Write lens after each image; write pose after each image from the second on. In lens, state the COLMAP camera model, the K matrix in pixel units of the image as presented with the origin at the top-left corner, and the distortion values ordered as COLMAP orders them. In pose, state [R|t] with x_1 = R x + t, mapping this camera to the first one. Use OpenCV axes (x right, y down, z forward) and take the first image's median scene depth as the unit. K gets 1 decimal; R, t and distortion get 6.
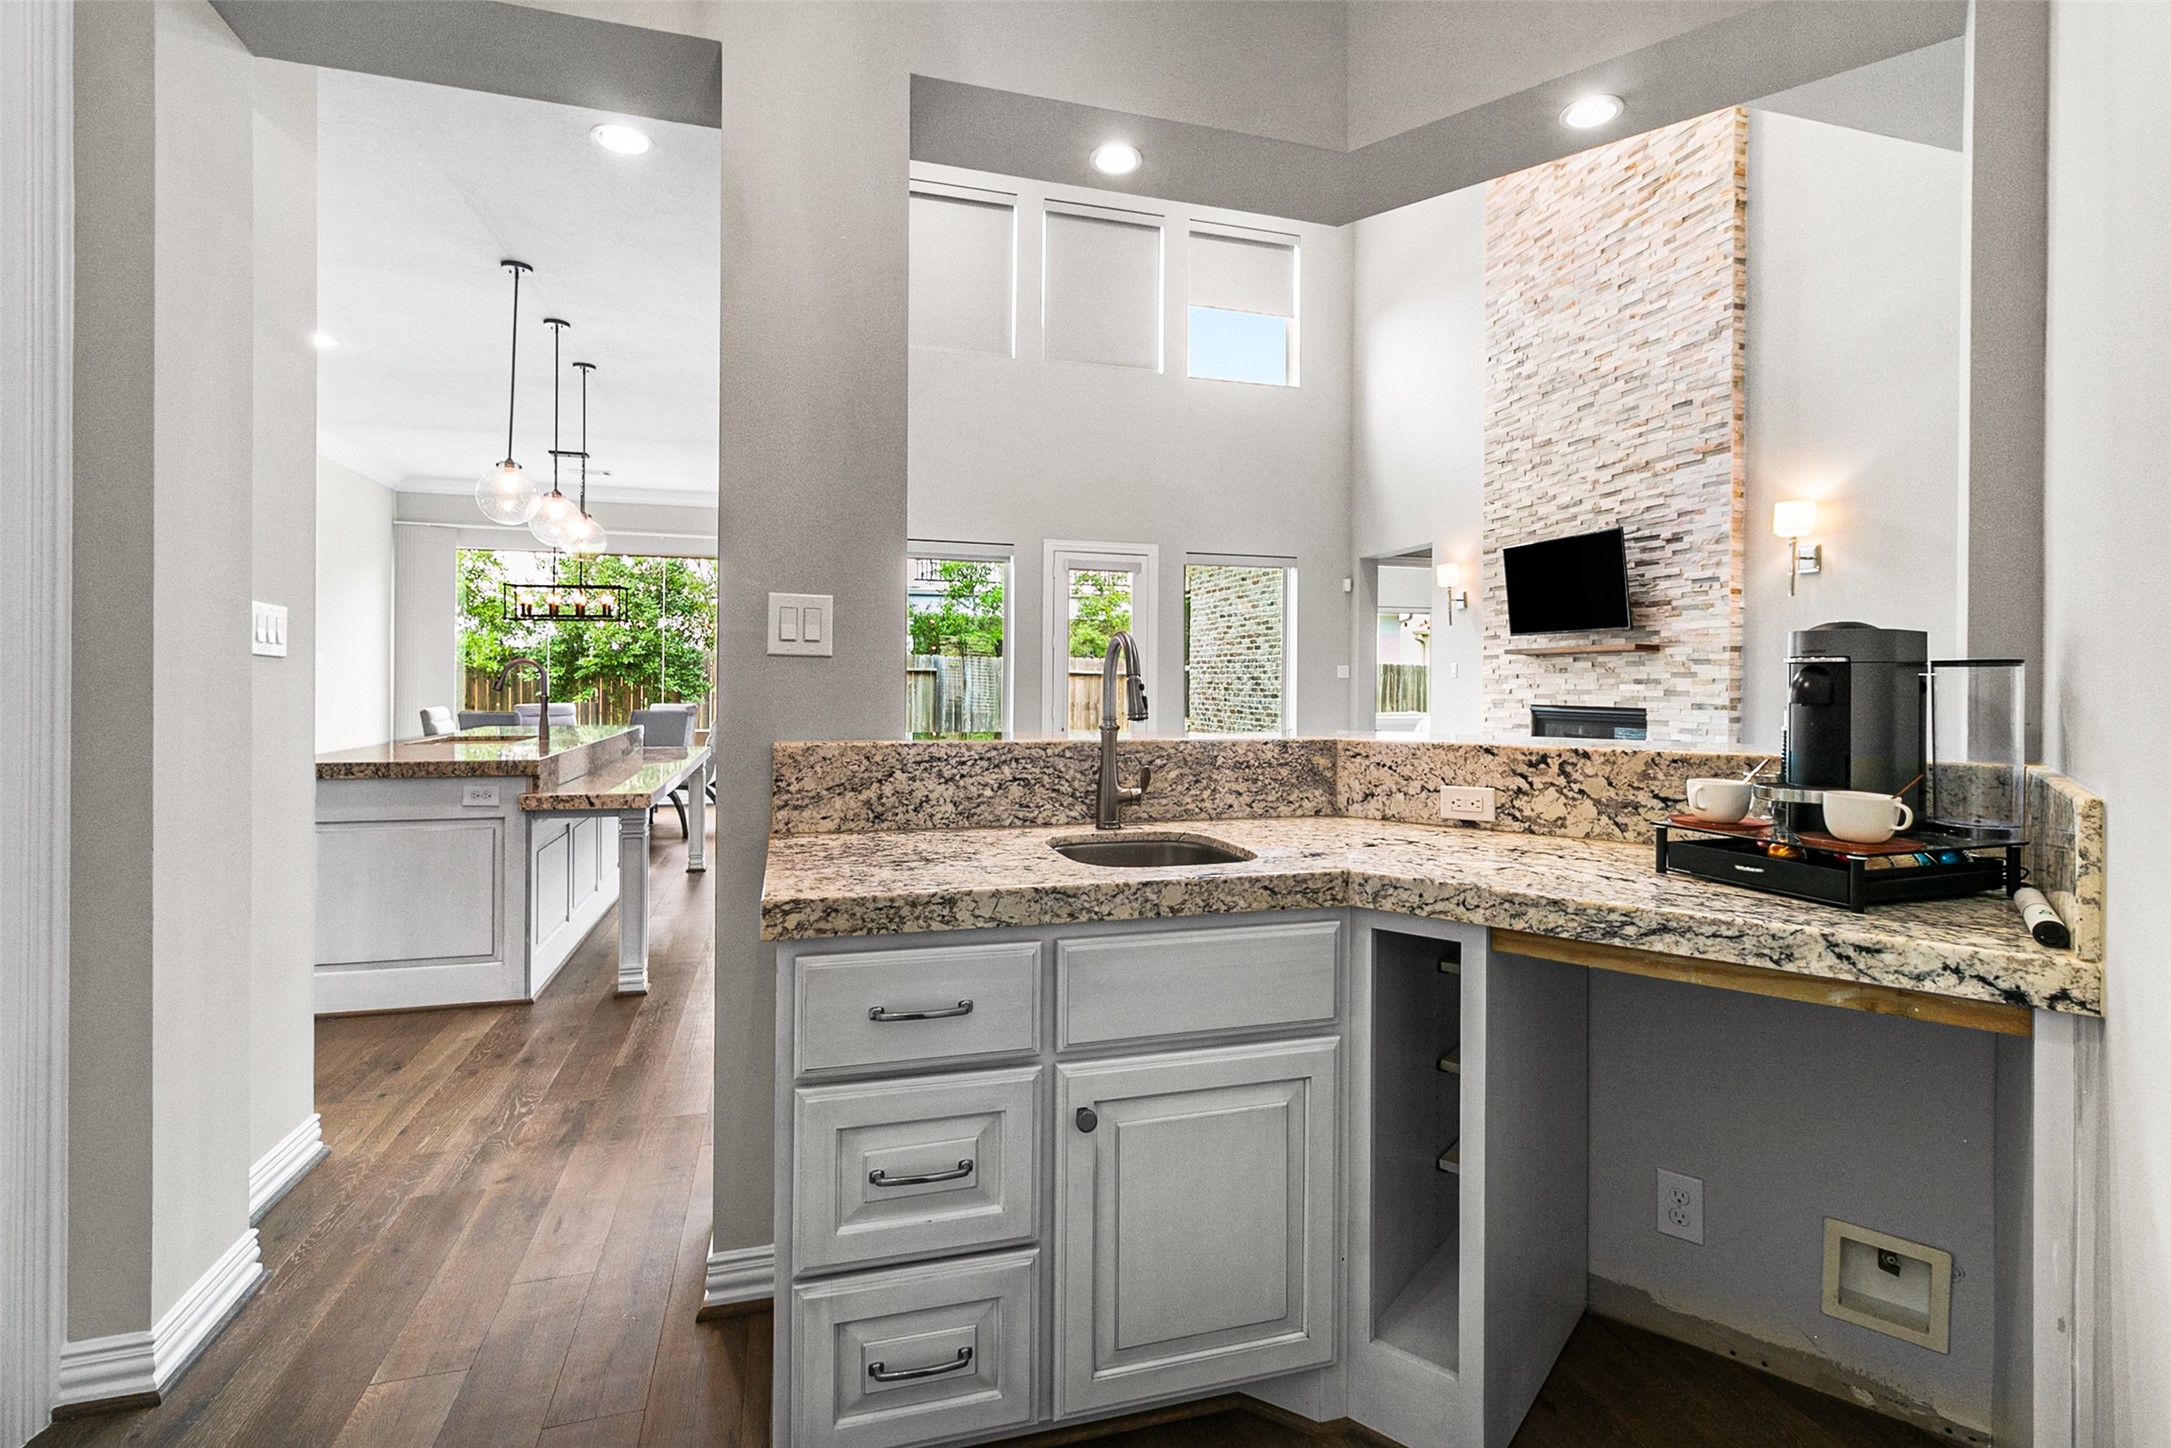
lens RADIAL K [[1034.4, 0, 1050.8], [0, 1034.4, 676.0], [0, 0, 1]] dist [0.005999, -0.000965]
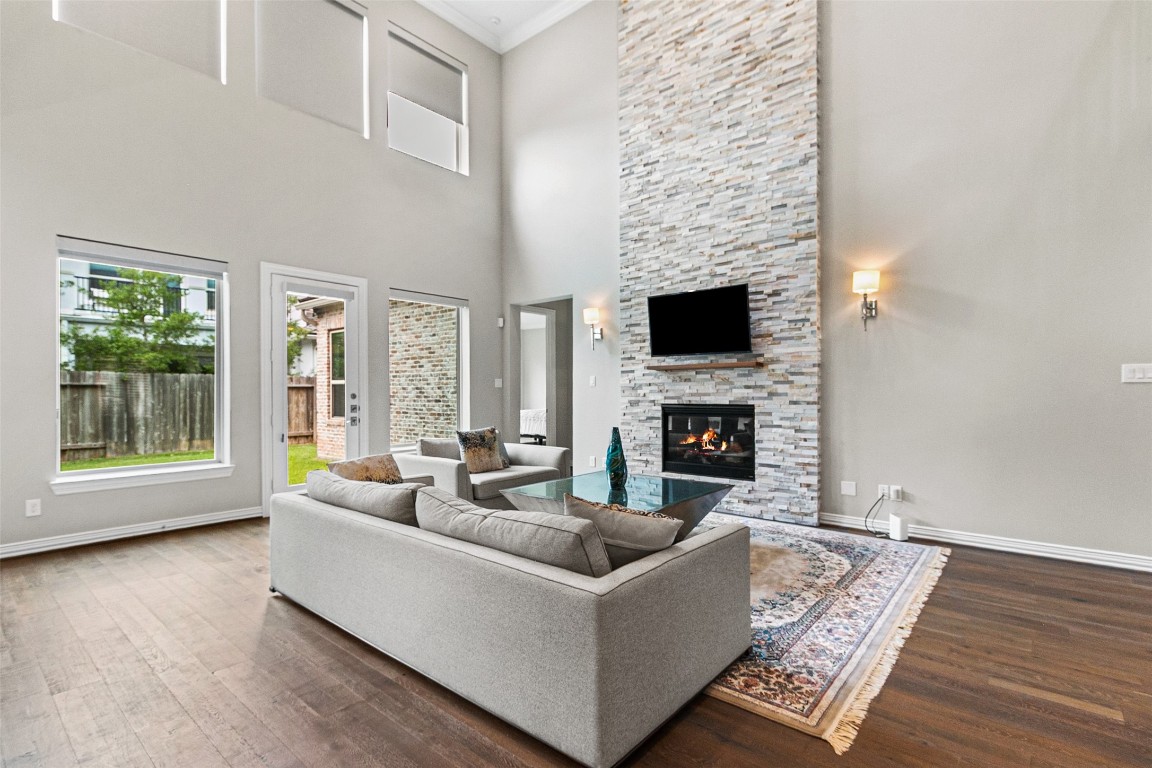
lens RADIAL K [[548.9, 0, 584.1], [0, 548.9, 388.7], [0, 0, 1]] dist [0.005999, -0.000965]
pose [[0.811302, -0.013846, 0.584463, -0.096481], [0.010929, 0.999904, 0.008517, -0.001613], [-0.584525, -0.000522, 0.811376, 0.460552]]
